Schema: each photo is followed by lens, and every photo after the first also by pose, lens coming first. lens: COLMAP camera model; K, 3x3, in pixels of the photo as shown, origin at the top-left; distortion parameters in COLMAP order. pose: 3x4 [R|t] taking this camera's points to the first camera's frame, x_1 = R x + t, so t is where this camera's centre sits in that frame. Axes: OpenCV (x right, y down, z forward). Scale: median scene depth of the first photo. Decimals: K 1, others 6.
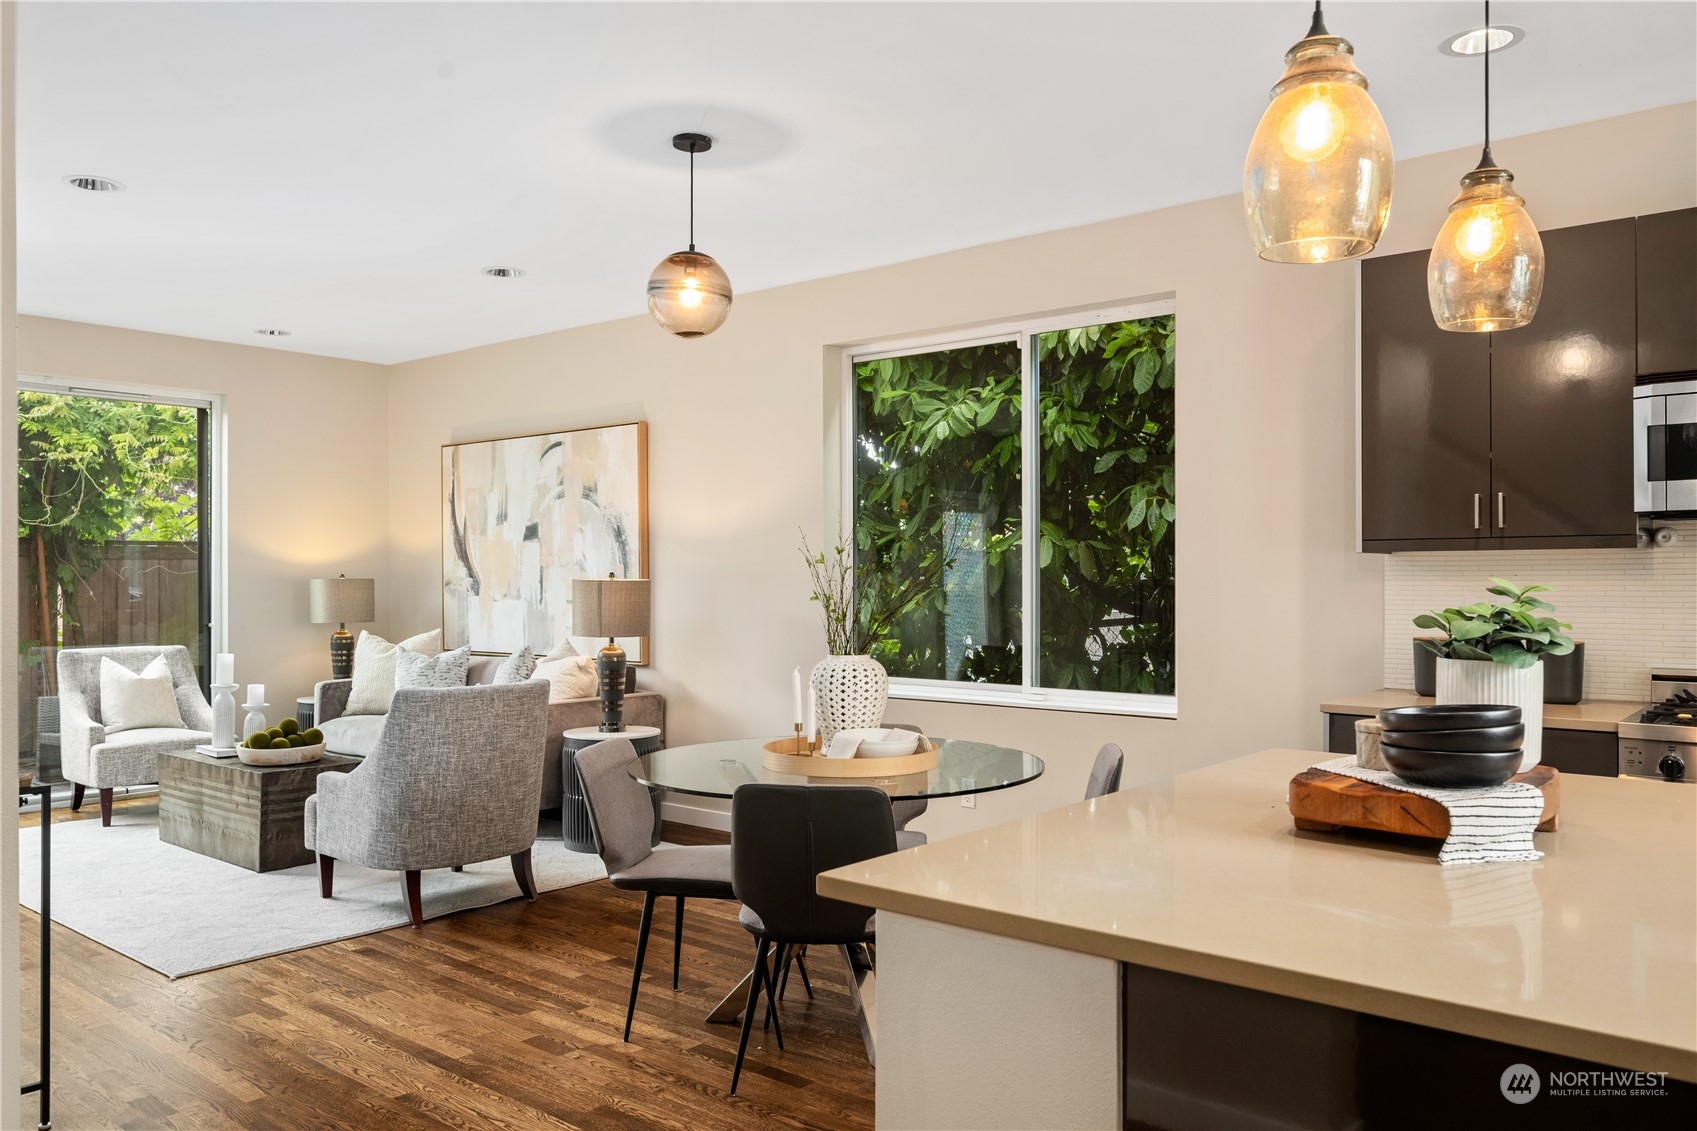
lens RADIAL K [[1262.4, 0, 844.7], [0, 1262.4, 583.6], [0, 0, 1]] dist [0.007444, -0.013216]
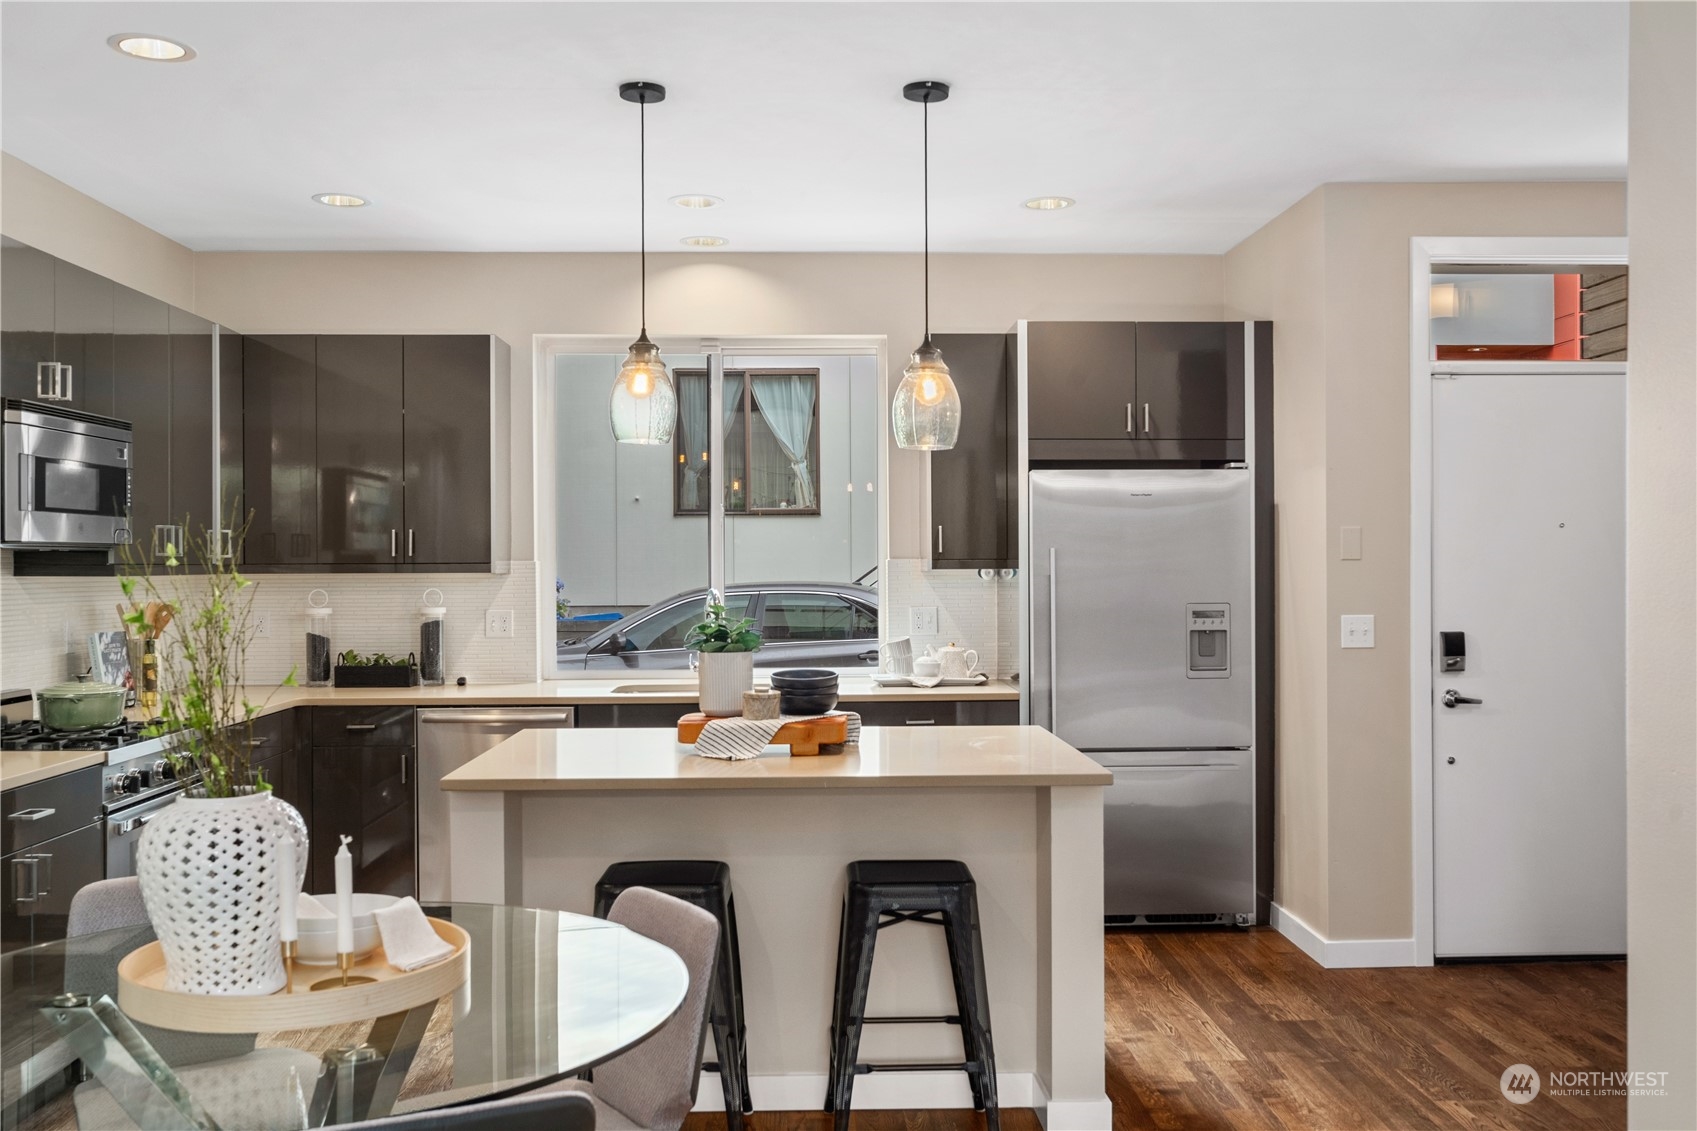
lens RADIAL K [[1475.0, 0, 839.3], [0, 1475.0, 573.7], [0, 0, 1]] dist [-0.006530, -0.010039]
pose [[-0.671061, -0.003106, 0.741396, -0.369679], [0.006645, 0.999926, 0.010204, -0.023242], [-0.741373, 0.011774, -0.670990, 0.754926]]
